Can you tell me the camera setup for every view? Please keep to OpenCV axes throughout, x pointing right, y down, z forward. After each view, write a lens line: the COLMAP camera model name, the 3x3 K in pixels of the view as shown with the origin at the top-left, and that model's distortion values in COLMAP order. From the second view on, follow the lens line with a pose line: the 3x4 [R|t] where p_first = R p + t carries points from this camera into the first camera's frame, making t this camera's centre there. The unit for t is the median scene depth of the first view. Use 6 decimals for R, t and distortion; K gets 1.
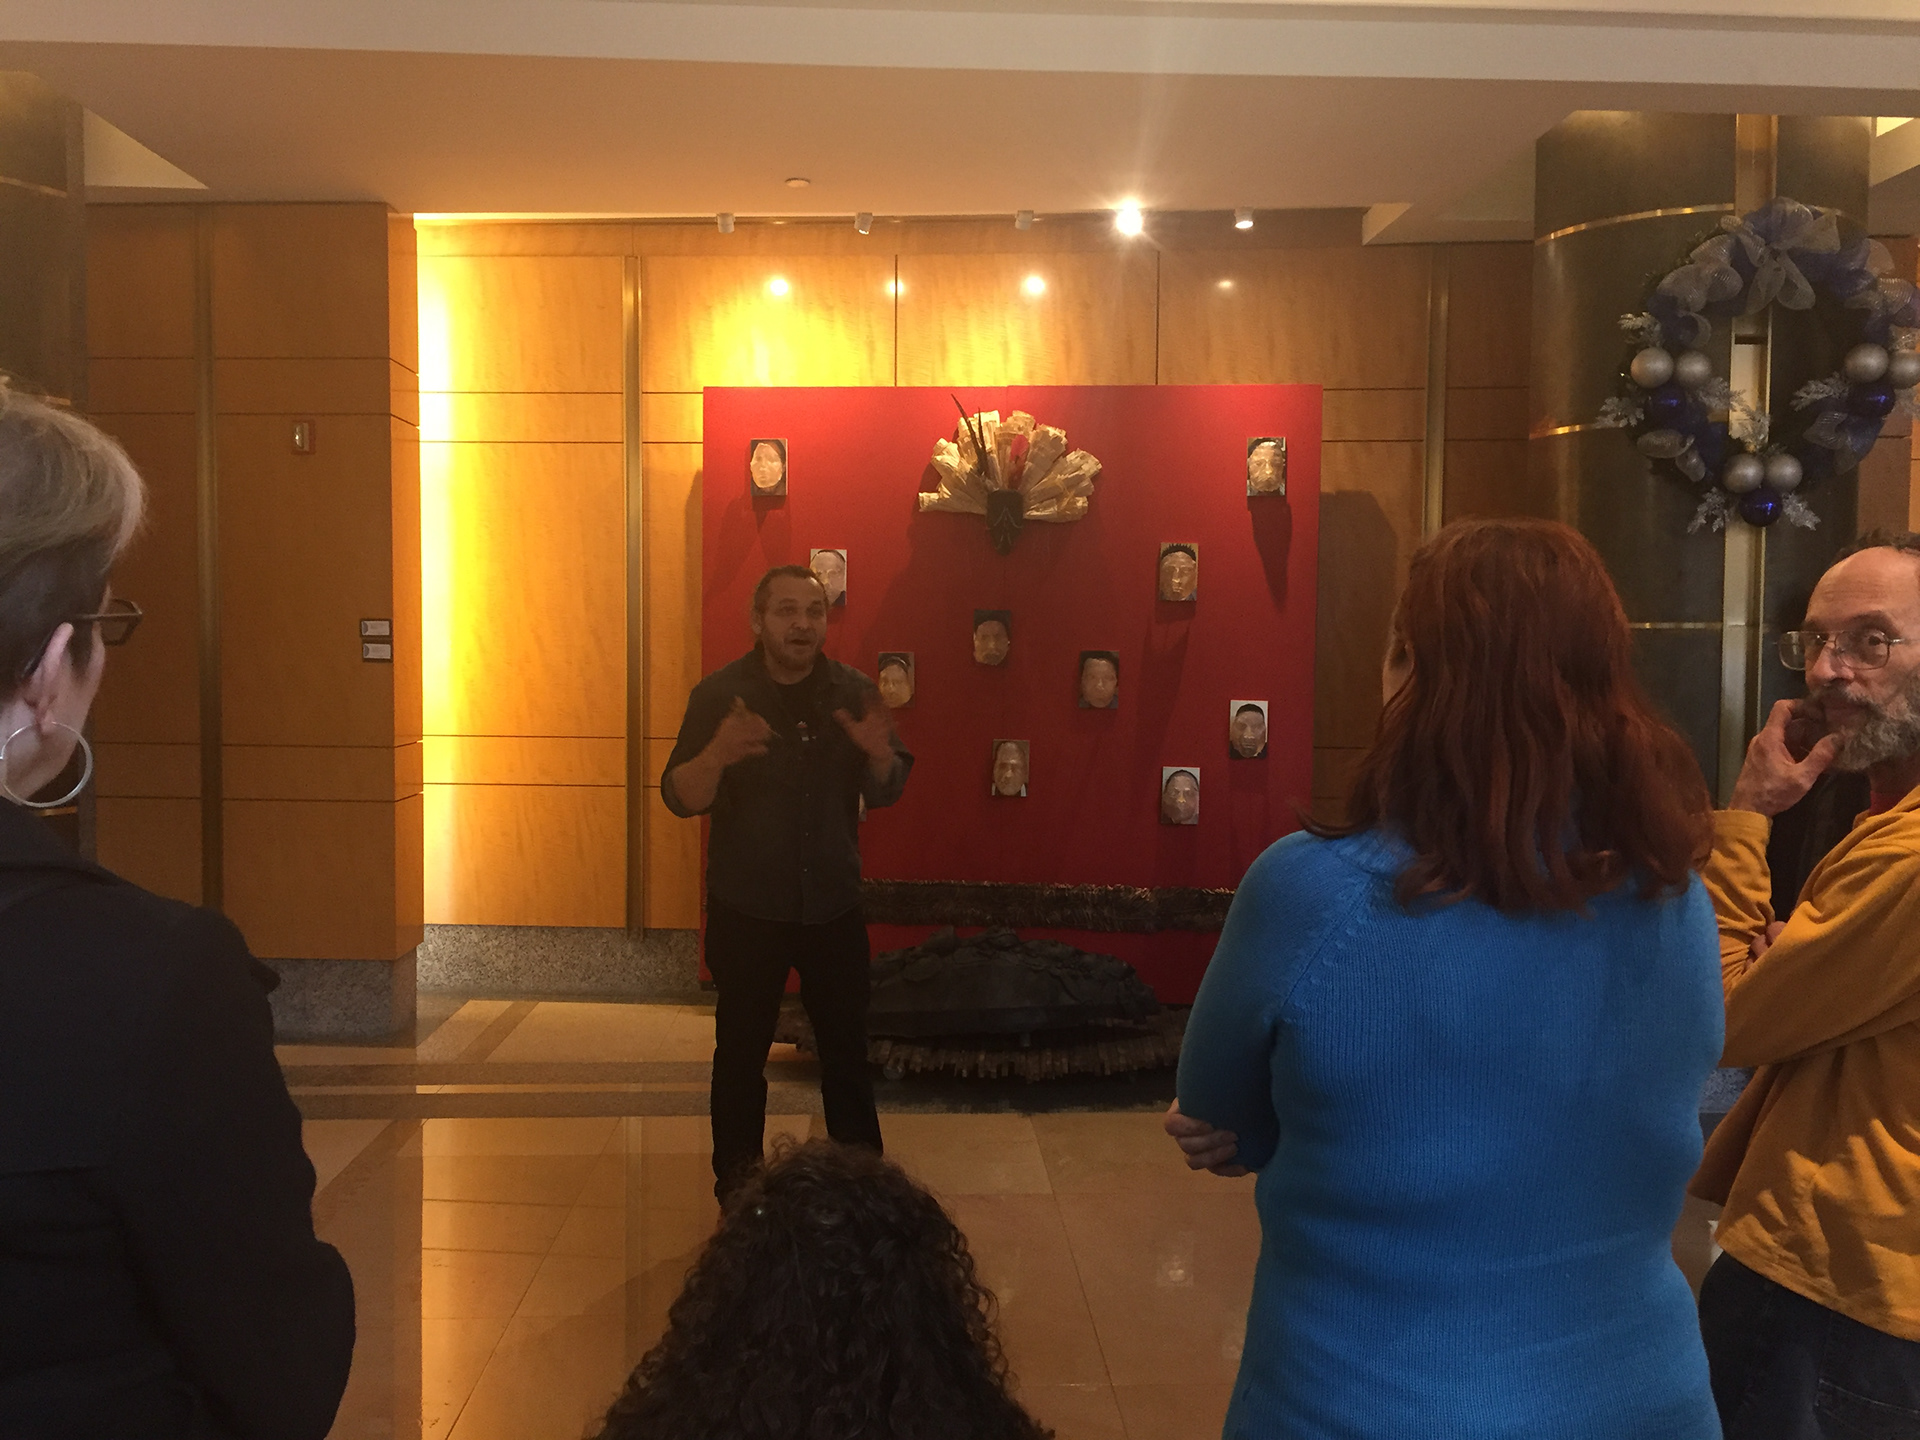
lens RADIAL K [[1634.9, 0, 968.2], [0, 1634.9, 718.0], [0, 0, 1]] dist [0.071329, -0.101841]
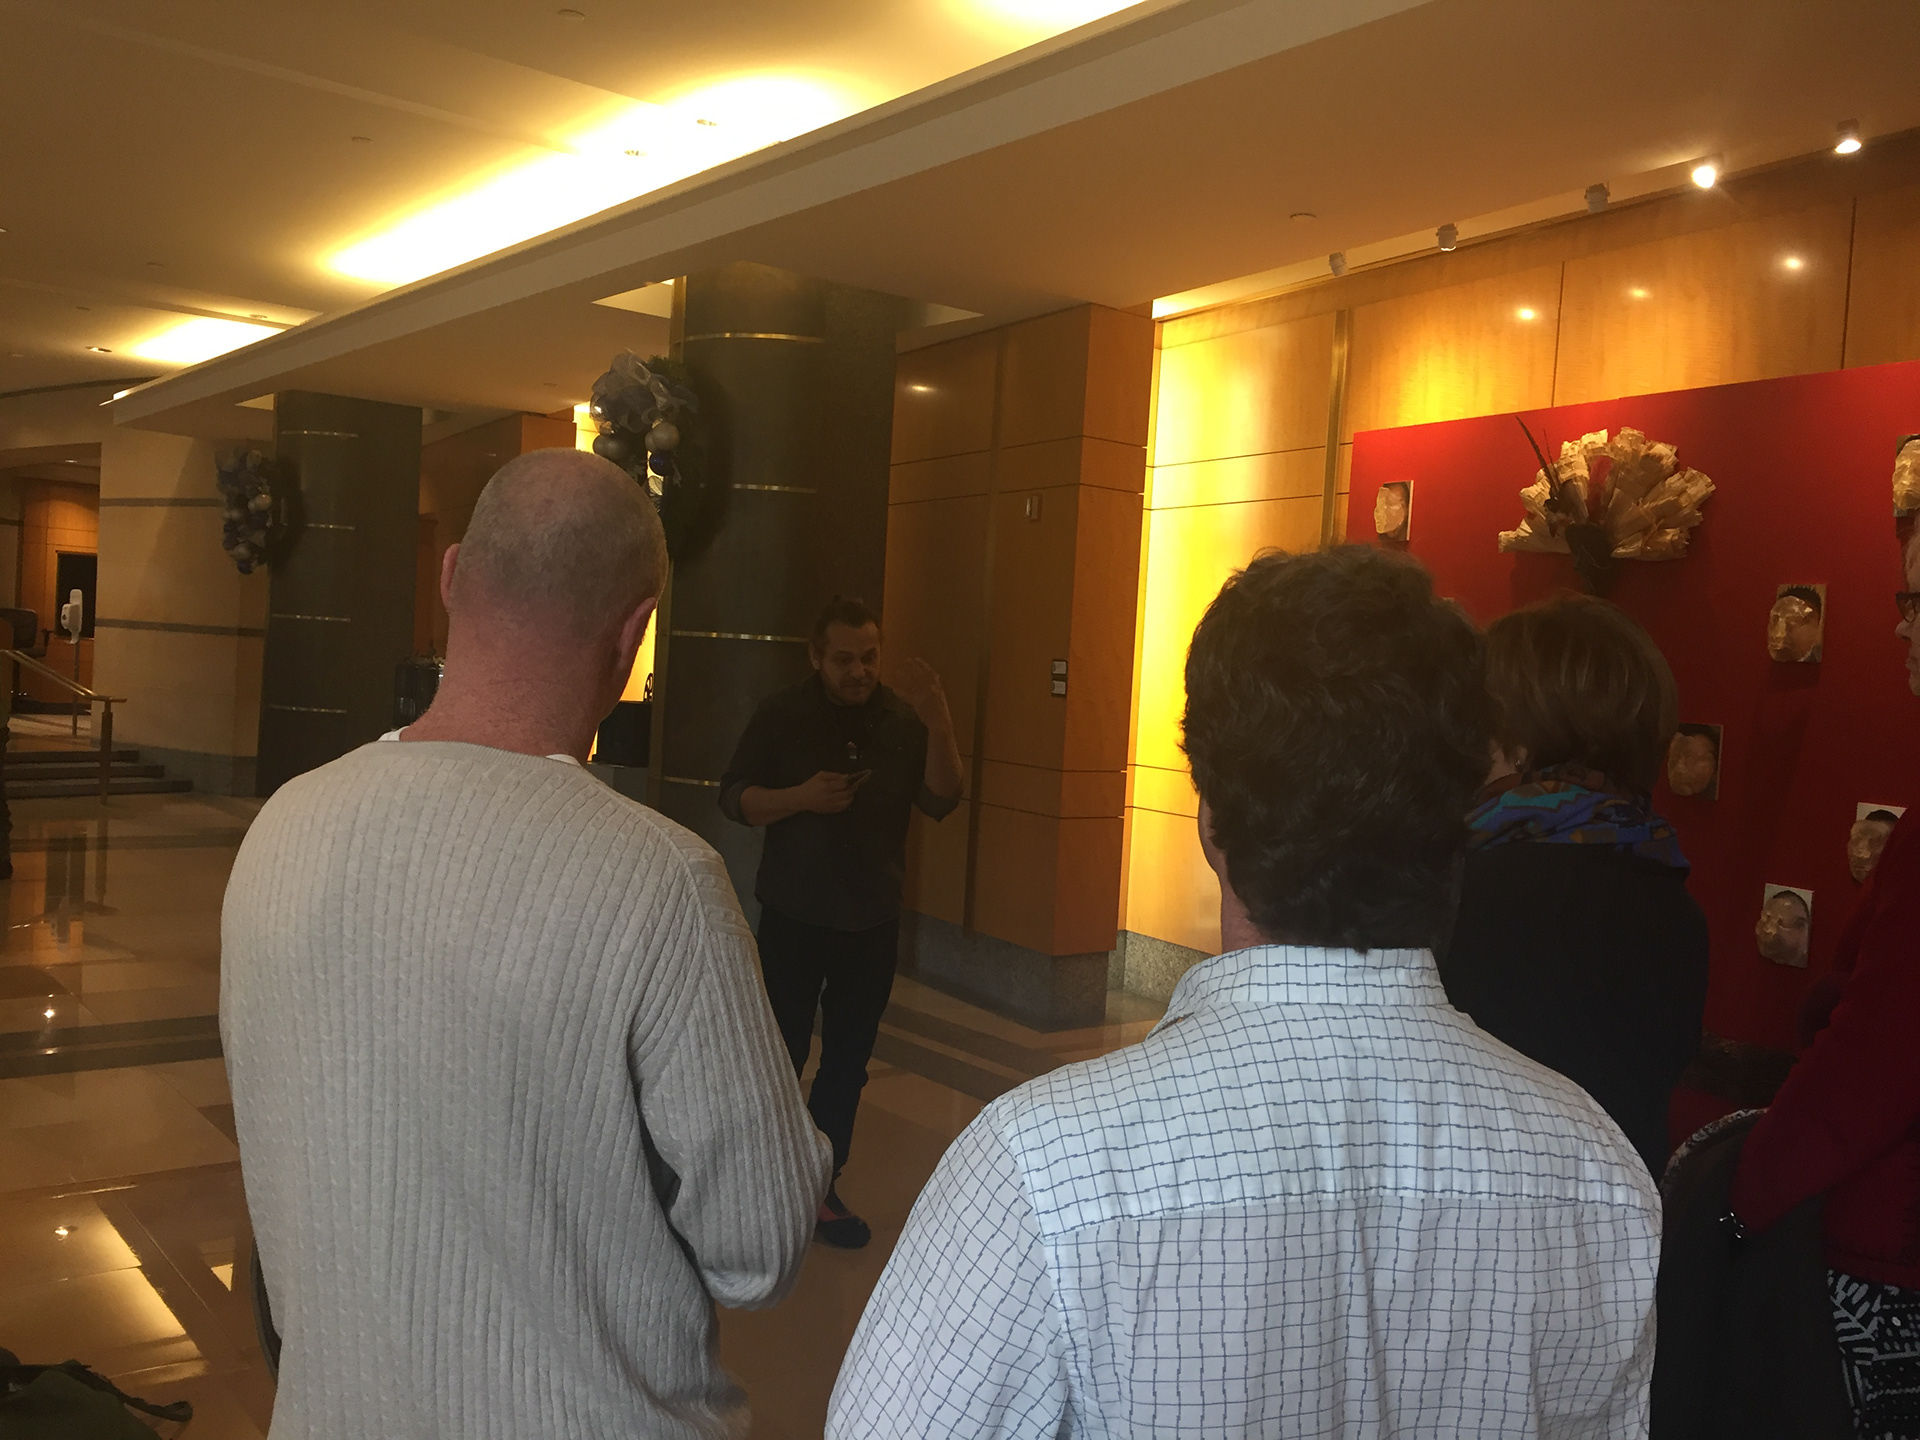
lens RADIAL K [[1634.9, 0, 968.2], [0, 1634.9, 718.0], [0, 0, 1]] dist [0.071329, -0.101841]
pose [[0.579794, 0.052695, -0.813057, 0.521958], [-0.091267, 0.995826, -0.000542, -0.011953], [0.809635, 0.074520, 0.582184, 0.263651]]
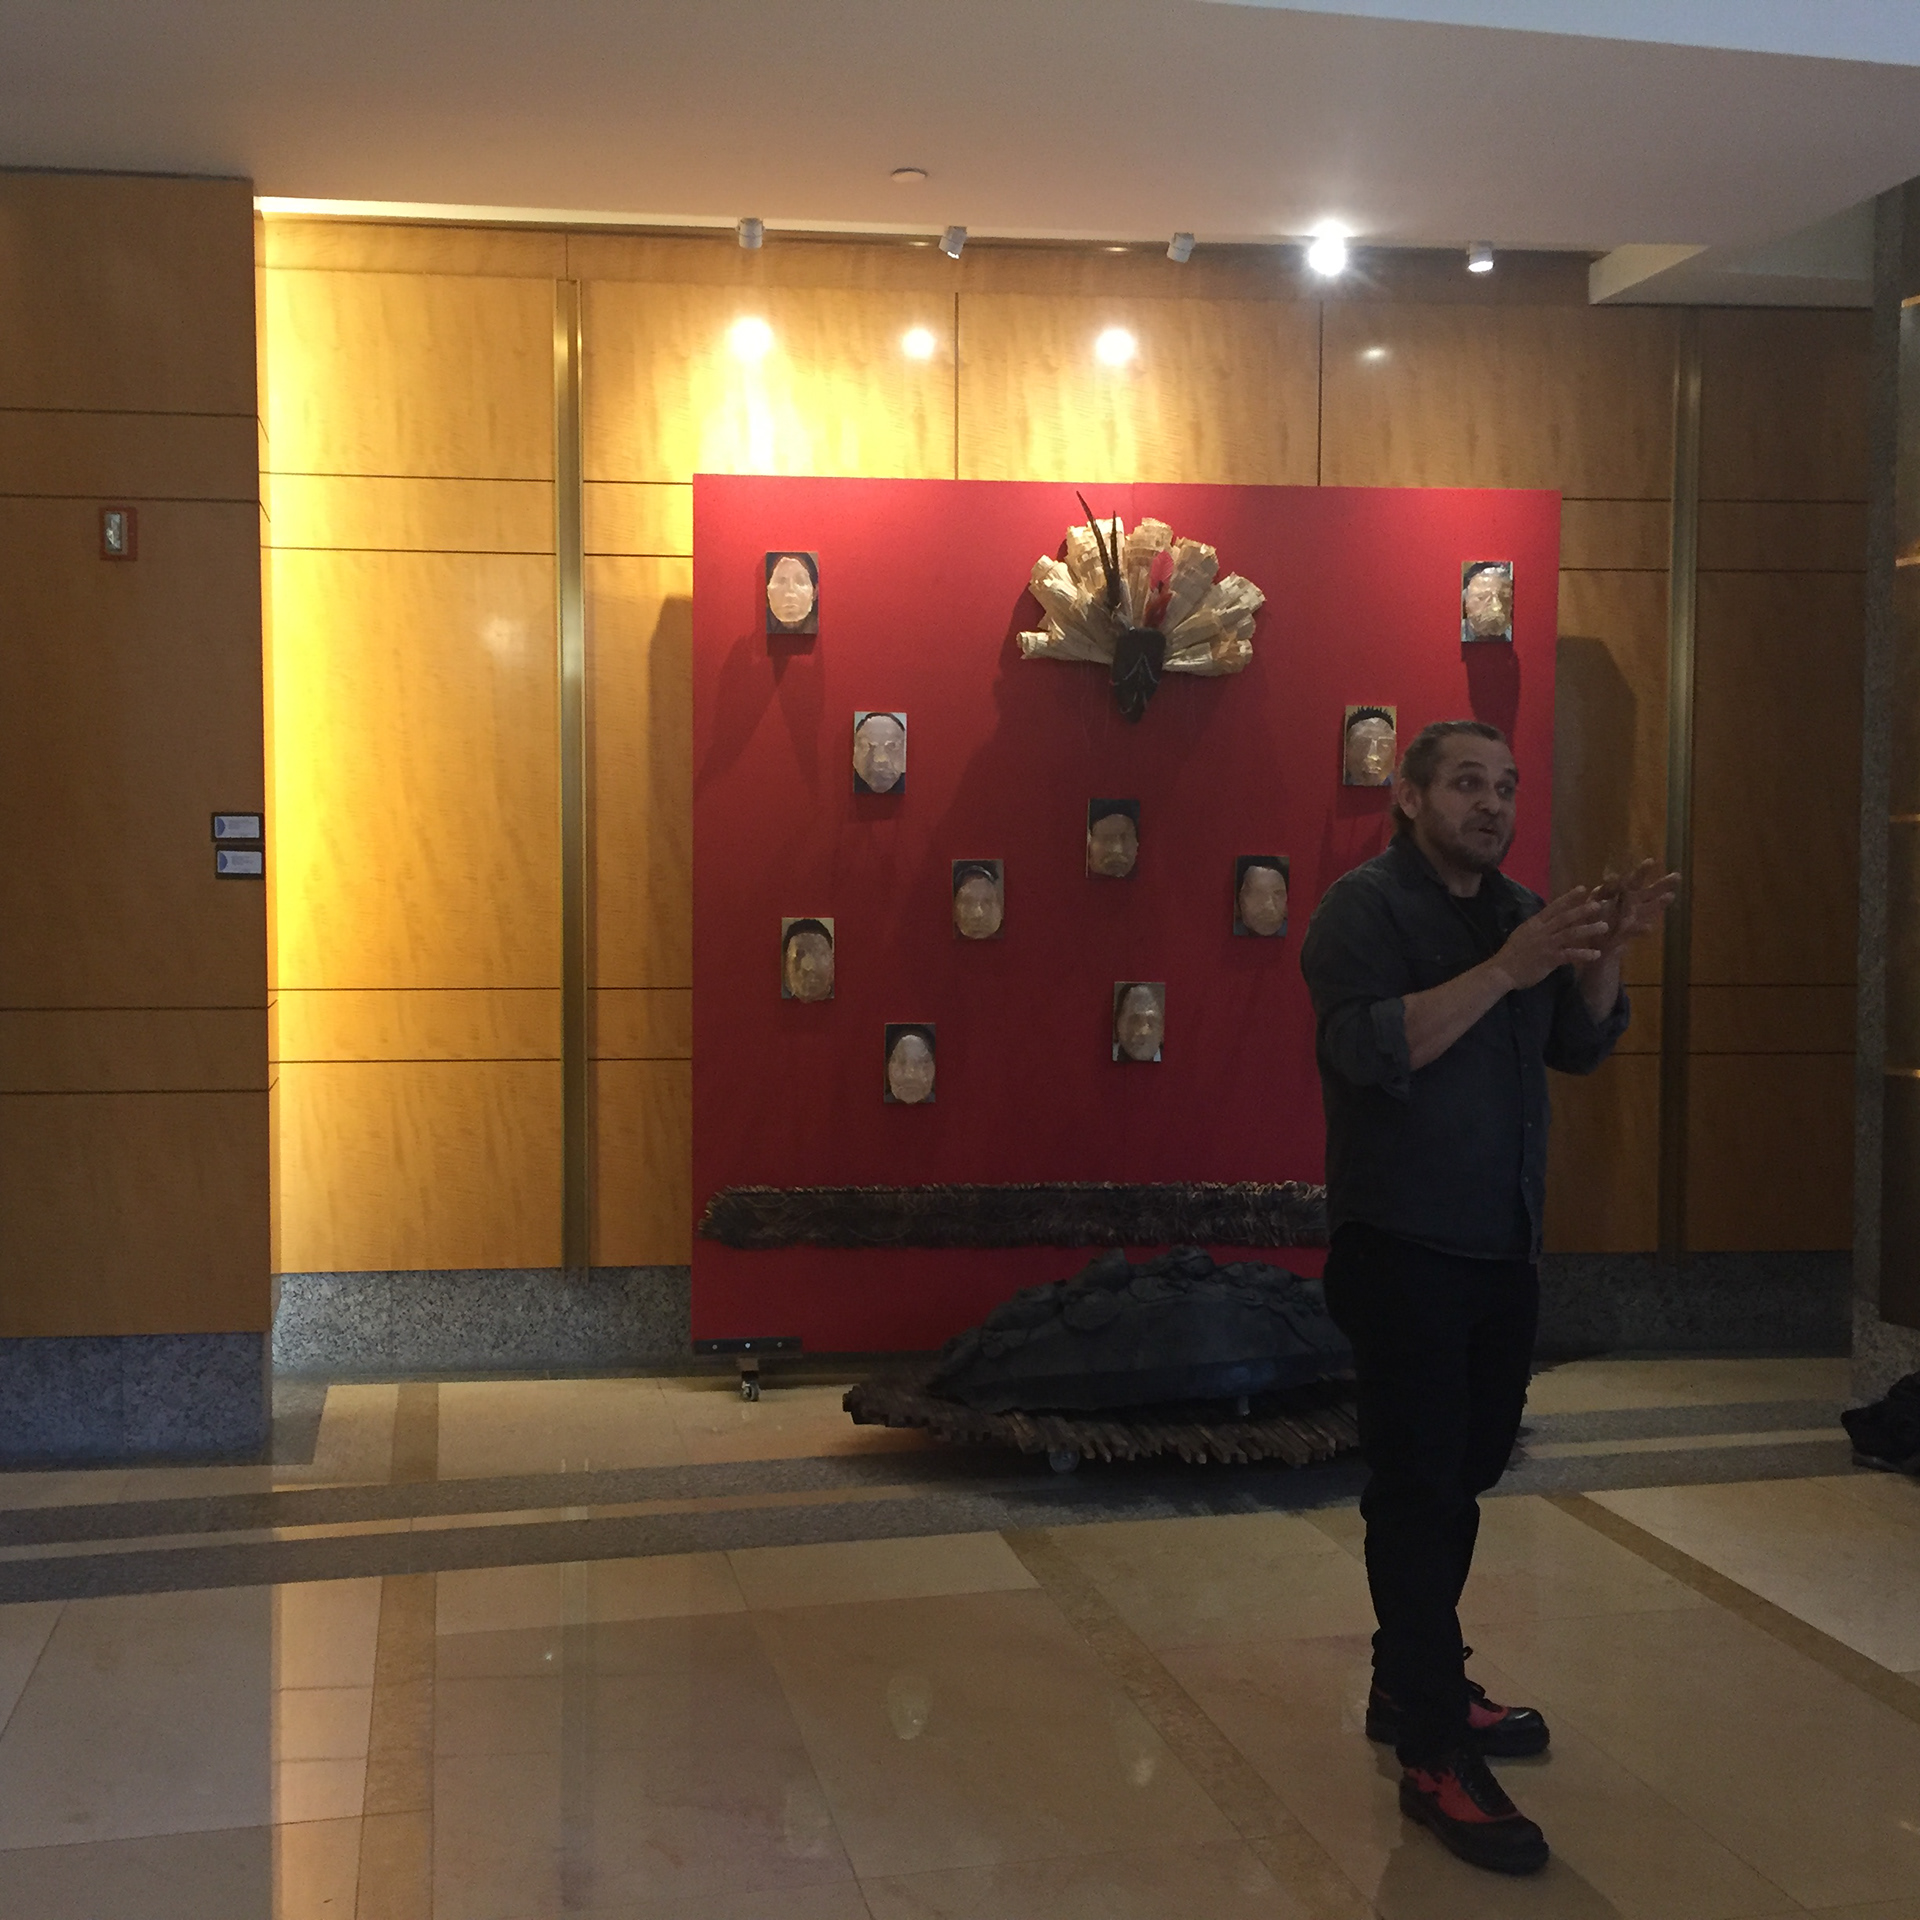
lens RADIAL K [[2182.8, 0, 969.0], [0, 2182.8, 958.2], [0, 0, 1]] dist [0.061299, -0.055563]
pose [[0.983479, -0.014423, 0.180444, -0.221324], [0.014124, 0.999896, 0.002942, -0.000842], [-0.180468, -0.000344, 0.983581, 0.082261]]
